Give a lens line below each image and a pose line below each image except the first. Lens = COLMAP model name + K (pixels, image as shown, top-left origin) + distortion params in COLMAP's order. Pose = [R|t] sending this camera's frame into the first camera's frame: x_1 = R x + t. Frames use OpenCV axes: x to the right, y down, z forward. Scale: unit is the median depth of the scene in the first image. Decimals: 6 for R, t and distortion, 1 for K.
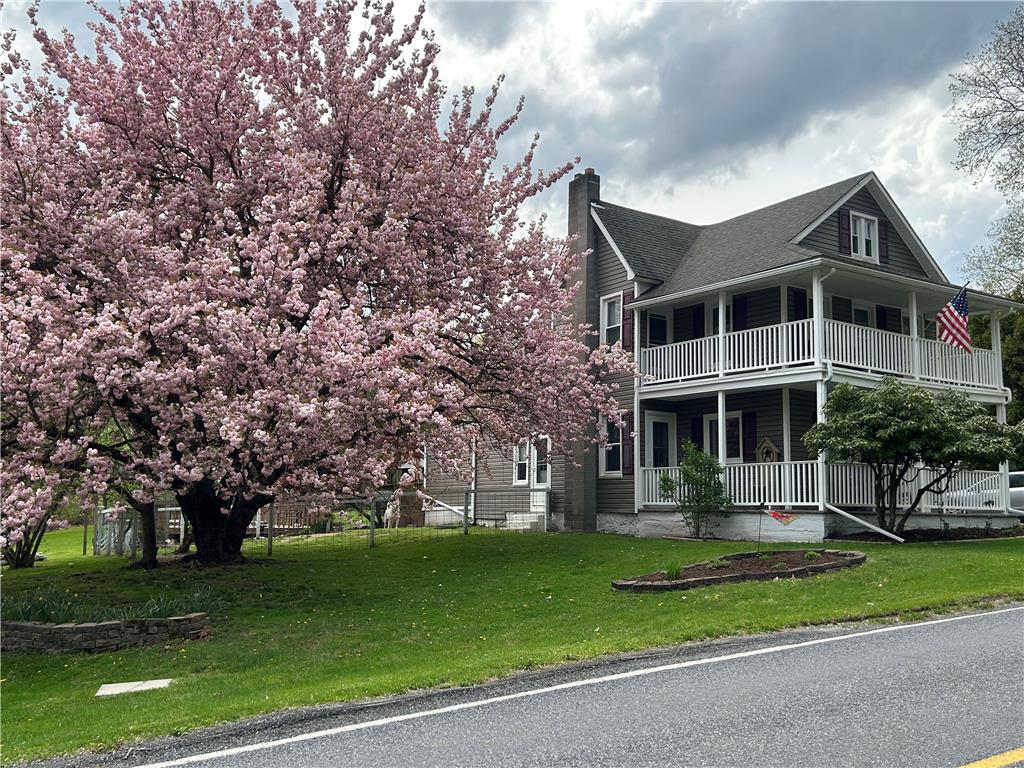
lens RADIAL K [[946.9, 0, 512.0], [0, 946.9, 384.0], [0, 0, 1]] dist [0.113844, -0.001638]
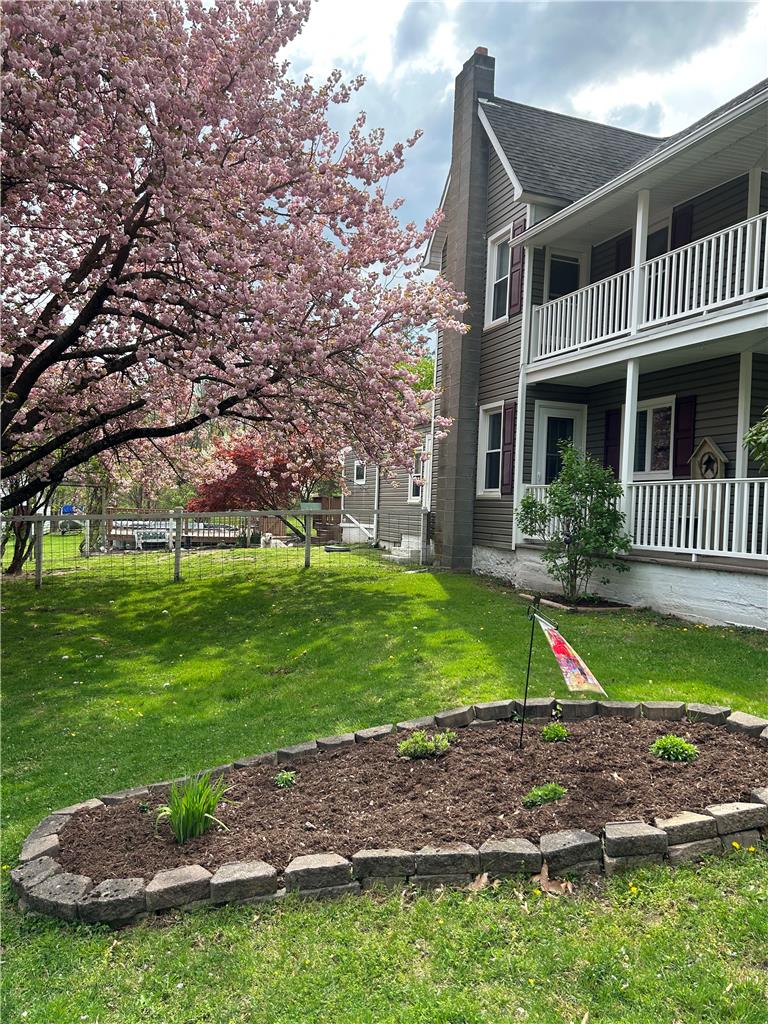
lens RADIAL K [[783.9, 0, 384.0], [0, 783.9, 512.0], [0, 0, 1]] dist [0.021906, -0.002446]
pose [[0.973124, 0.021781, -0.229249, 0.168921], [0.008931, 0.991198, 0.132086, 0.032788], [0.230108, -0.130584, 0.964364, 0.435219]]
